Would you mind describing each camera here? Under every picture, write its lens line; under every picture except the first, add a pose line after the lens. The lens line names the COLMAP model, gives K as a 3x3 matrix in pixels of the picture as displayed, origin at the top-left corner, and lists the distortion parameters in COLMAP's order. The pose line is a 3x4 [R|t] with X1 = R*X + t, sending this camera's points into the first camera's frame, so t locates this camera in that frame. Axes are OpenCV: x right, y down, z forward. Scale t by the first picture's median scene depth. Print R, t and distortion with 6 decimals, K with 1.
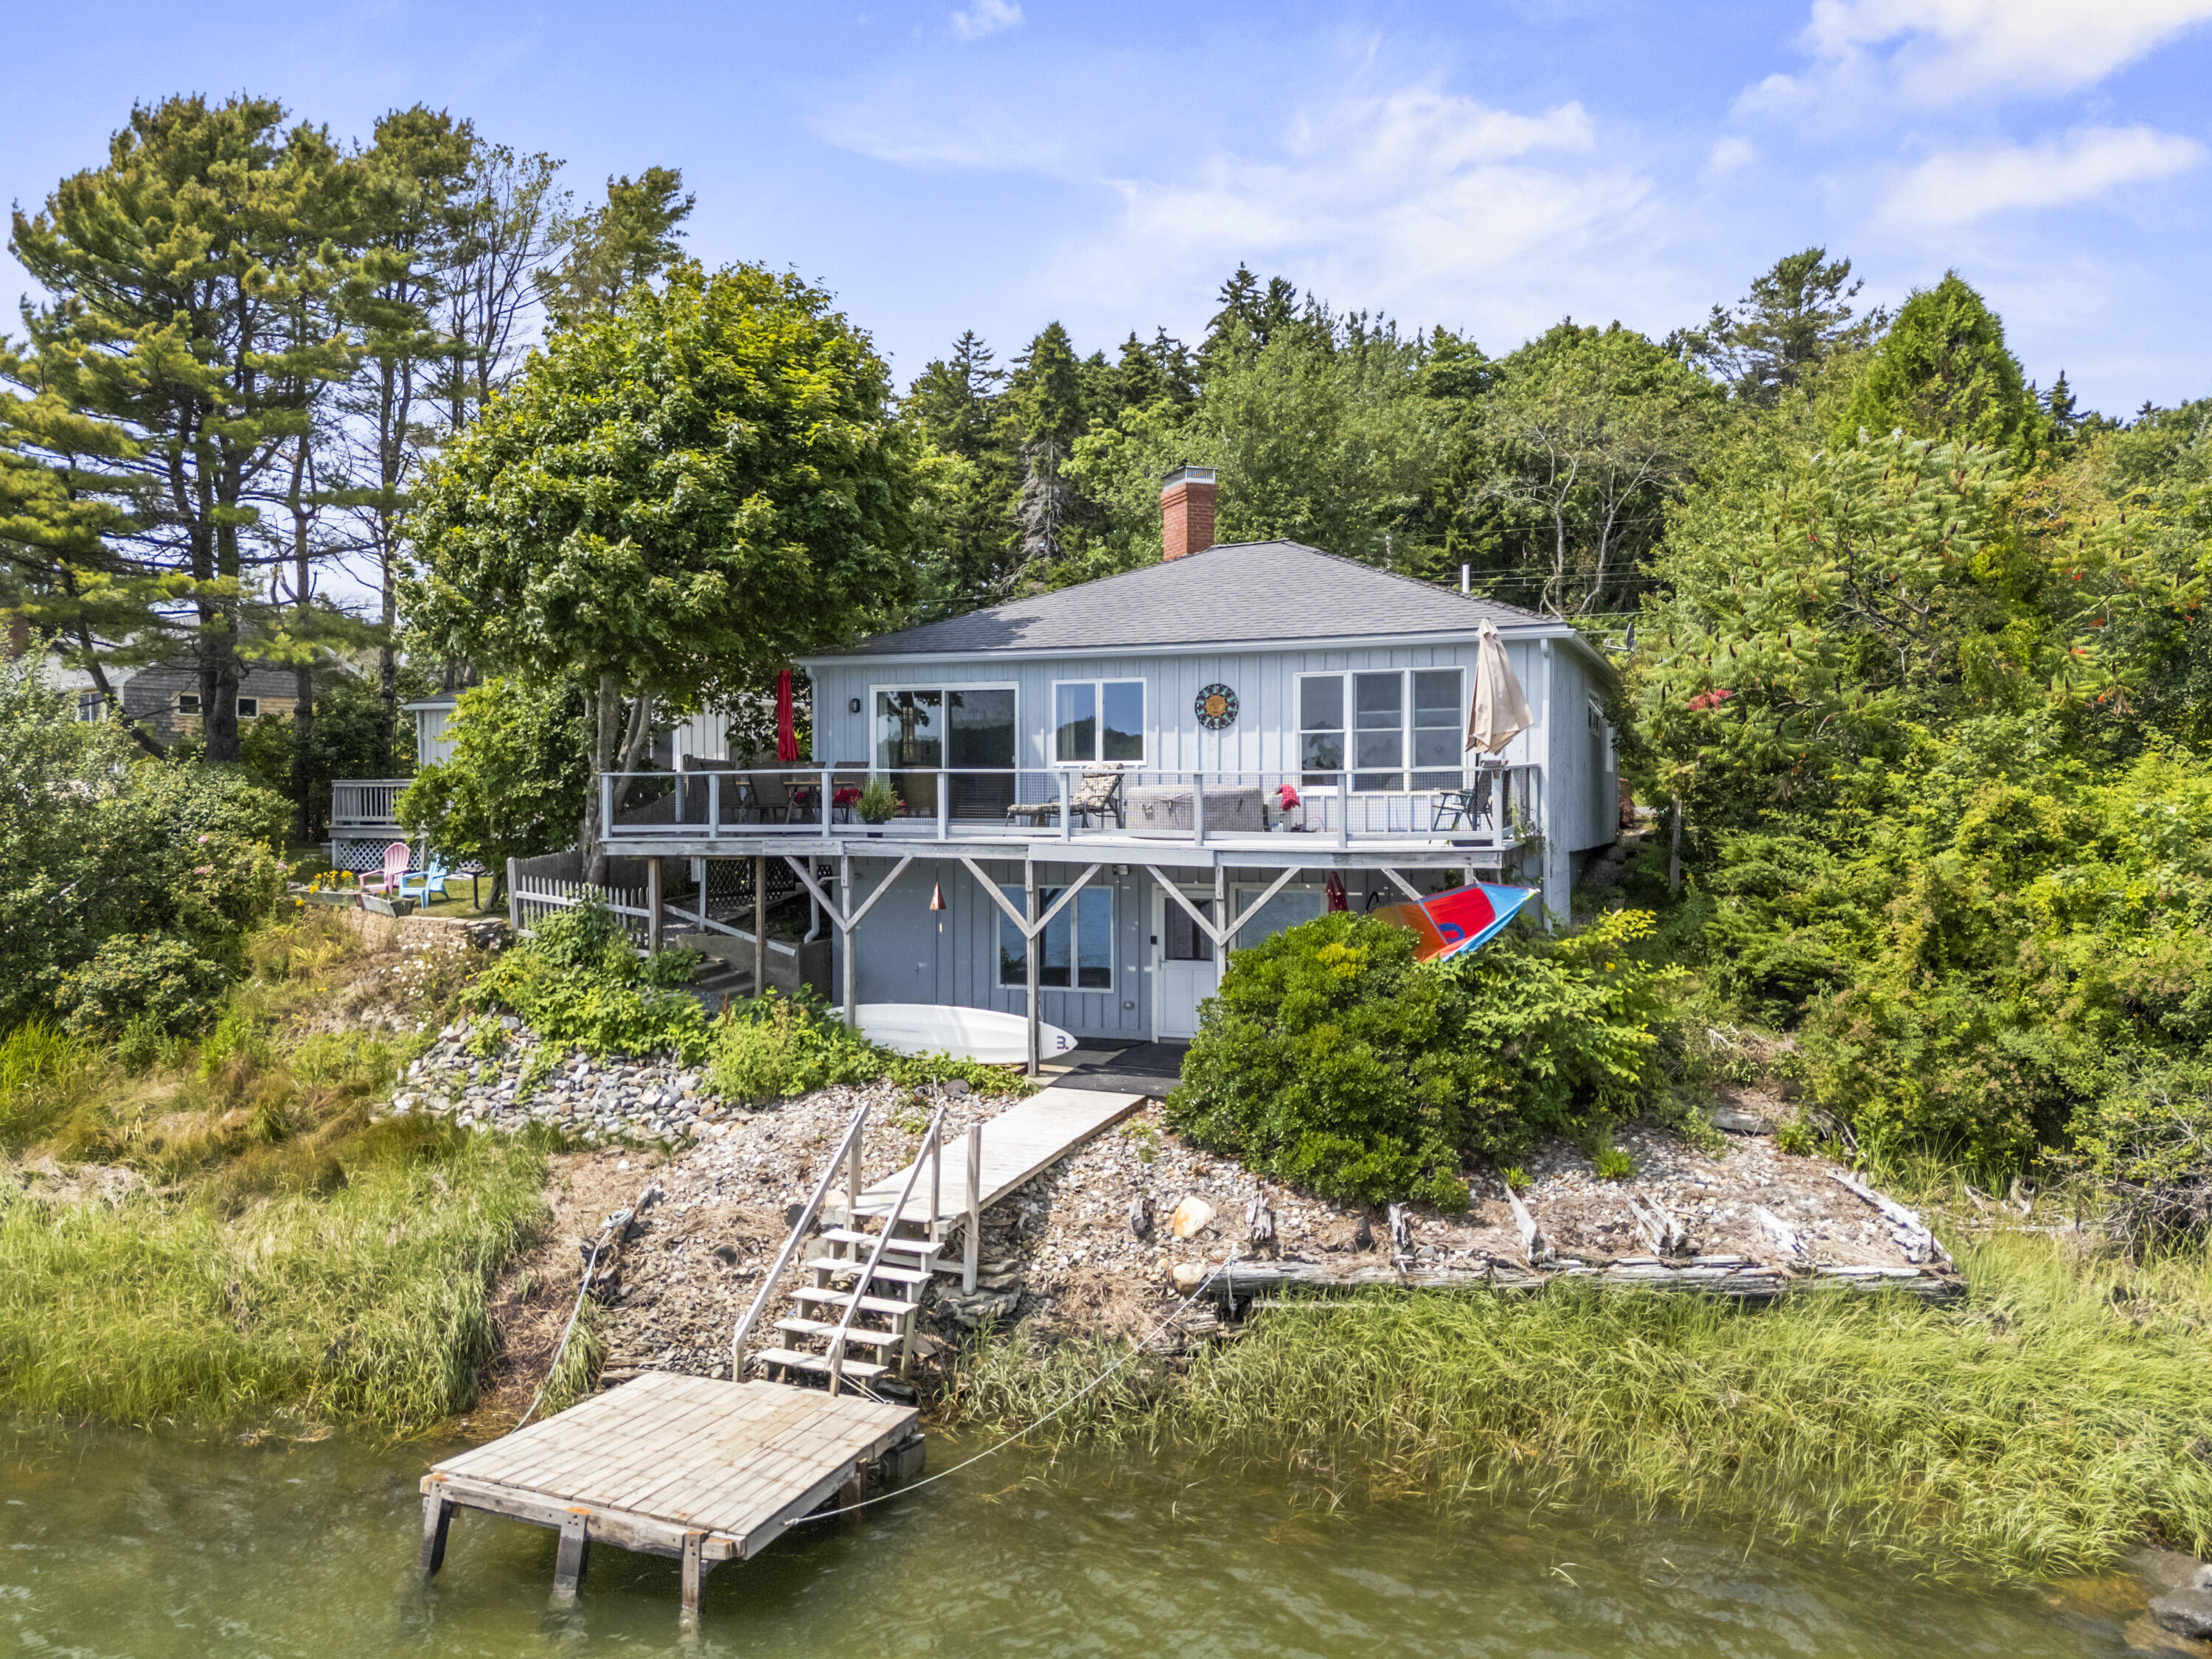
lens RADIAL K [[1636.0, 0, 1121.4], [0, 1636.0, 823.3], [0, 0, 1]] dist [0.080506, -0.083137]
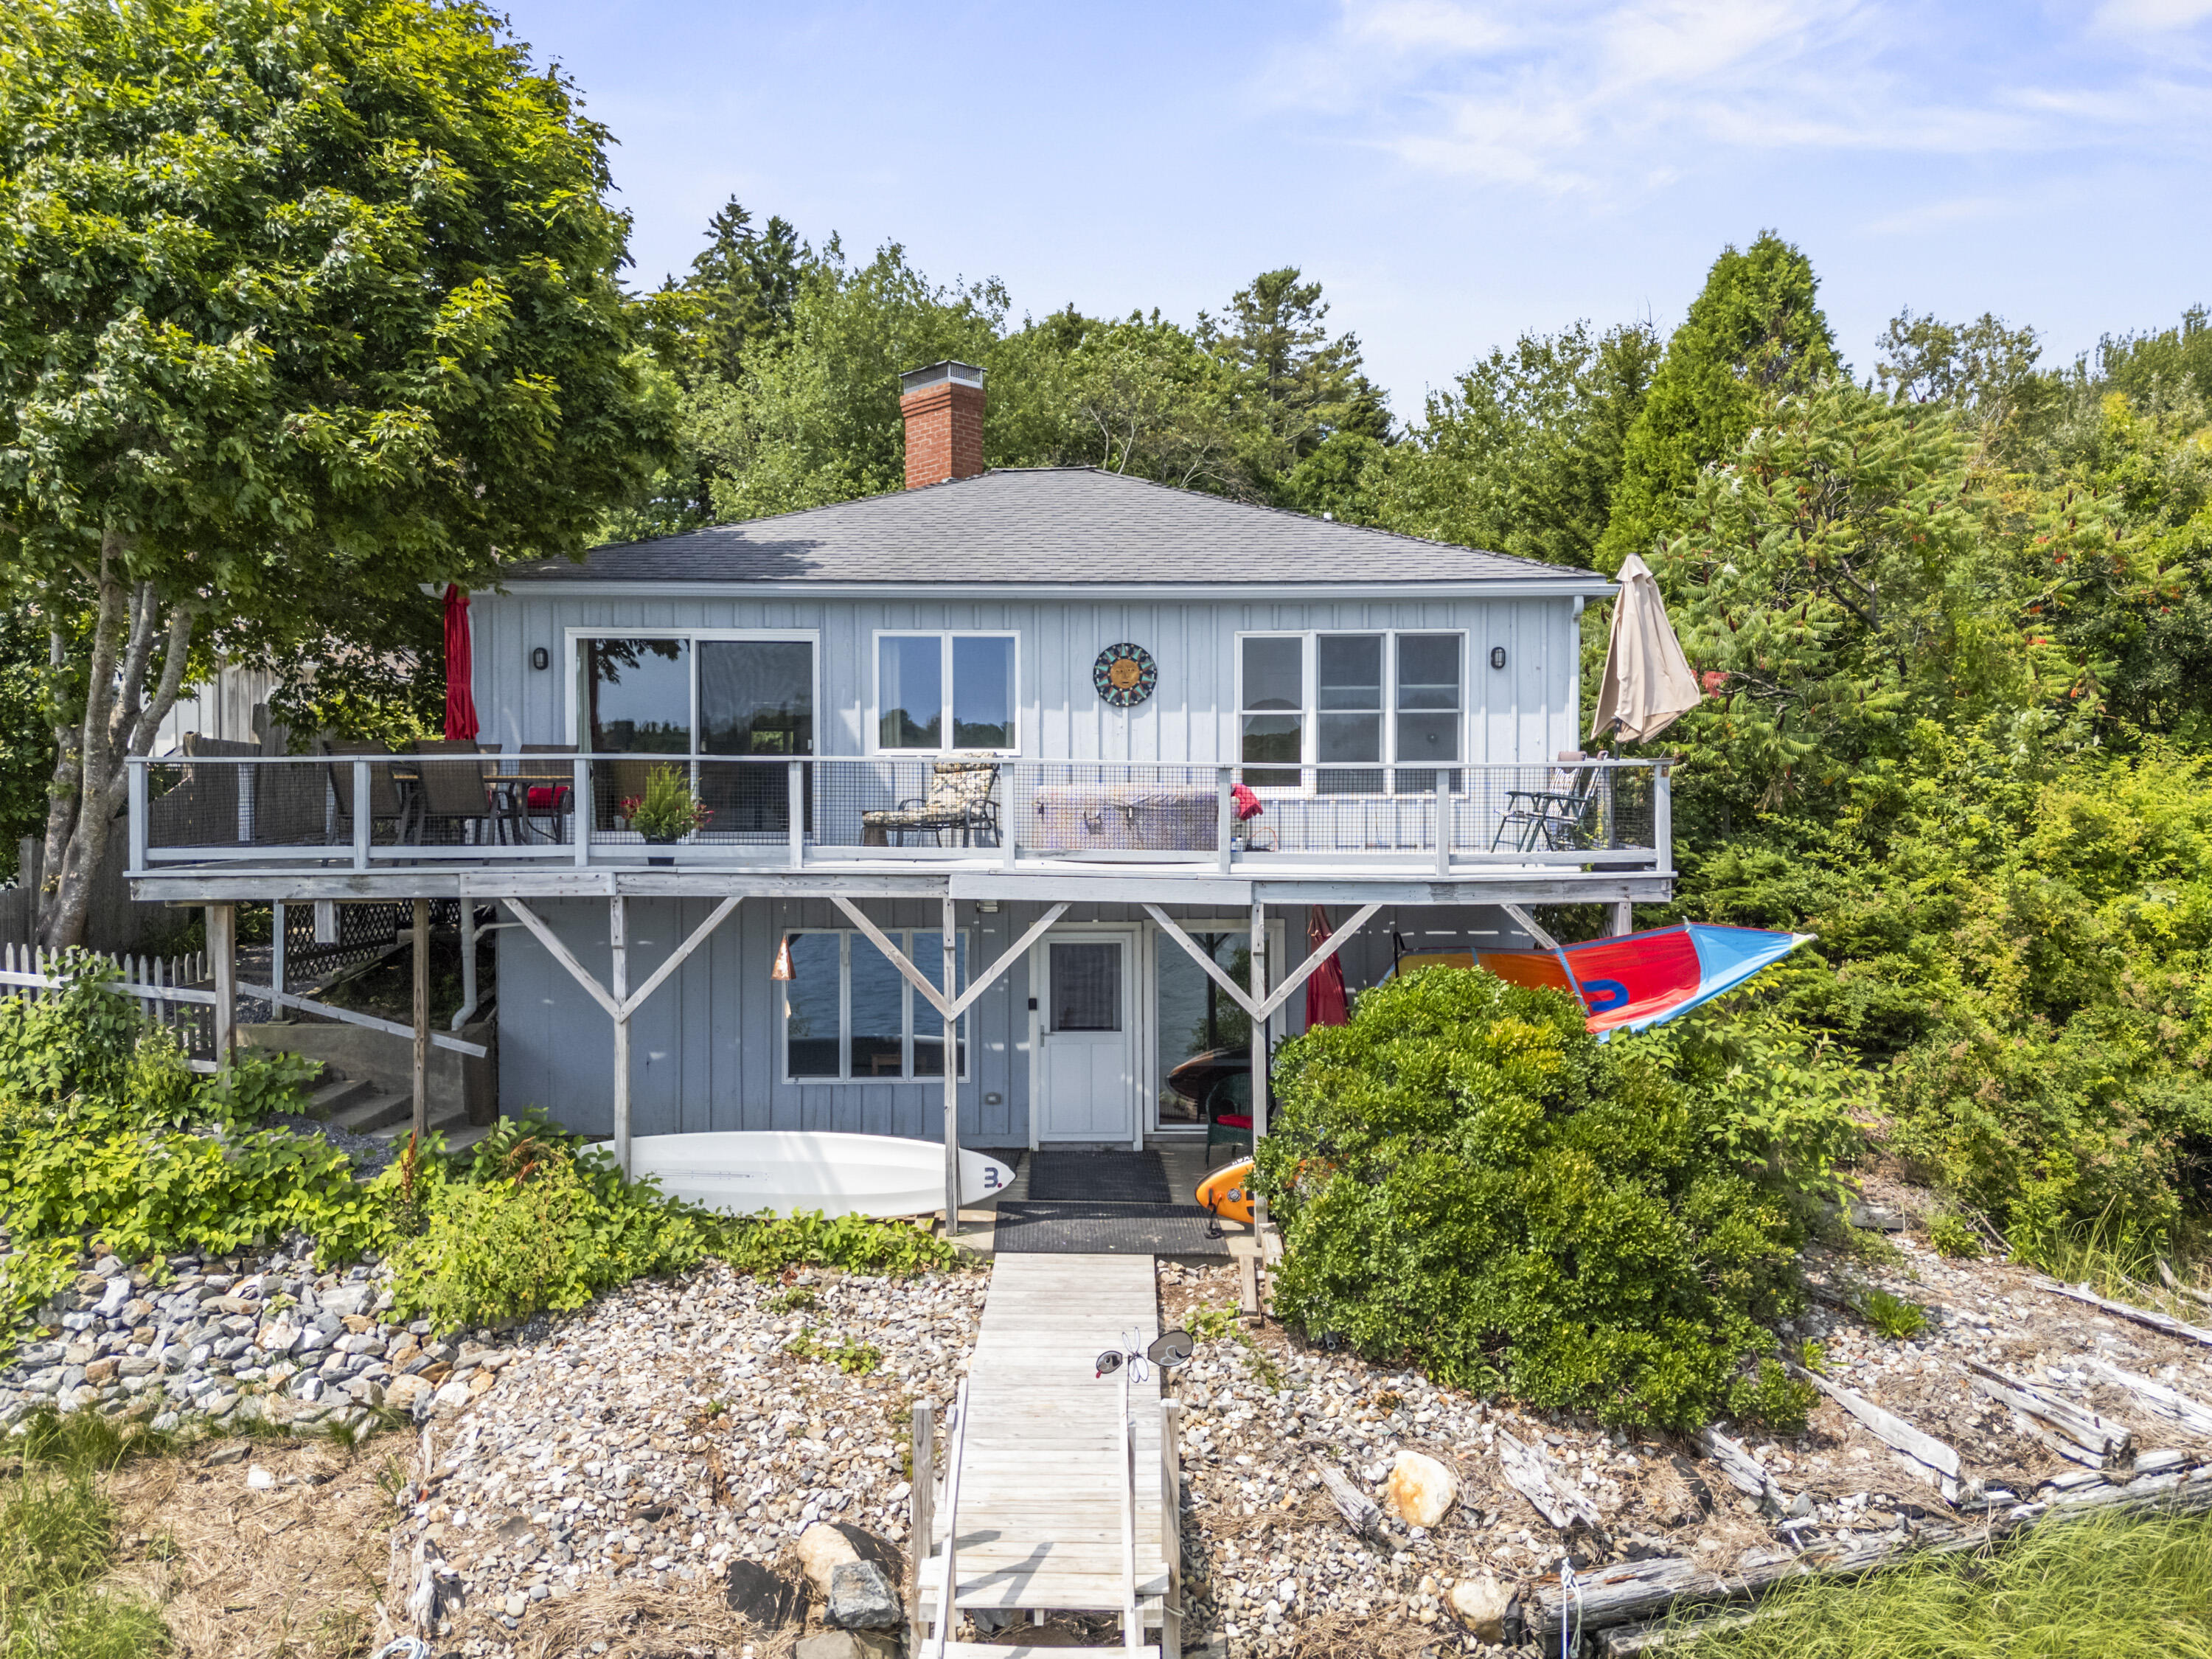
lens RADIAL K [[1636.0, 0, 1121.4], [0, 1636.0, 823.3], [0, 0, 1]] dist [0.080506, -0.083137]
pose [[0.930031, -0.003258, 0.367466, -0.218091], [0.003931, 0.999992, -0.001082, -0.005920], [-0.367460, 0.002451, 0.930036, 0.353332]]
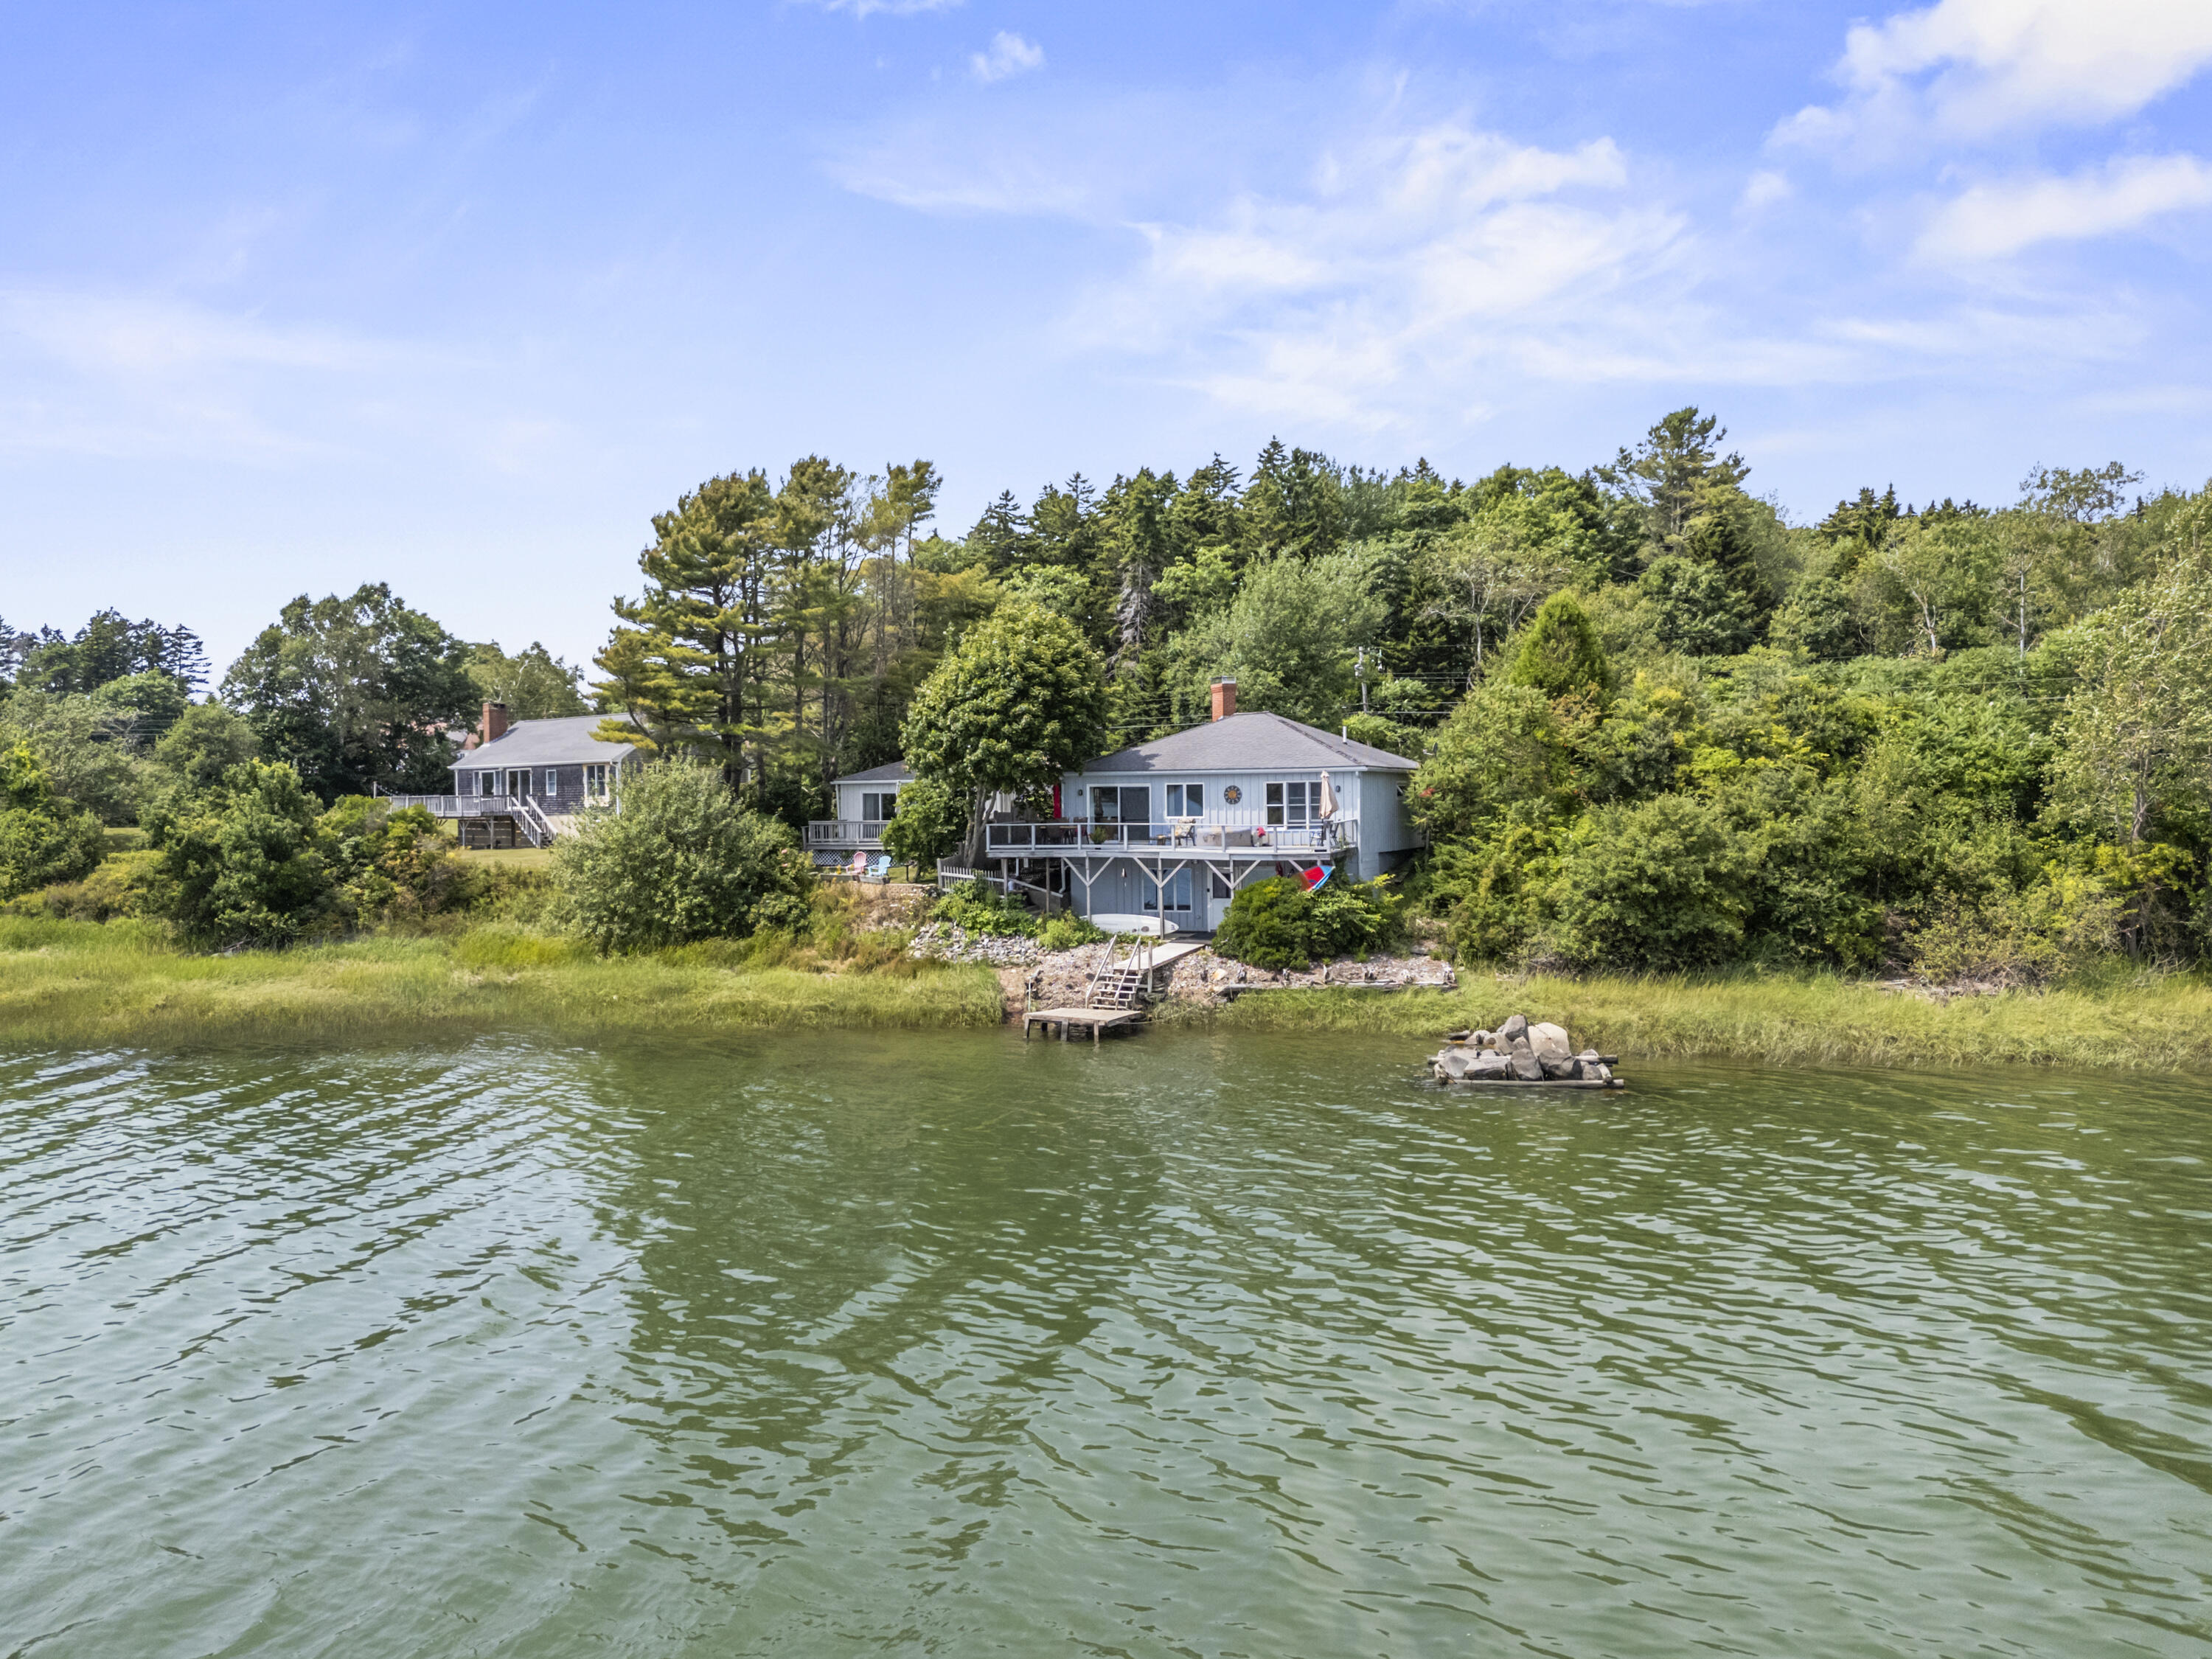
lens RADIAL K [[1636.0, 0, 1121.4], [0, 1636.0, 823.3], [0, 0, 1]] dist [0.080506, -0.083137]
pose [[0.999090, -0.010284, -0.041398, -0.008213], [0.010463, 0.999937, 0.004096, -0.042489], [0.041353, -0.004525, 0.999134, -1.549069]]
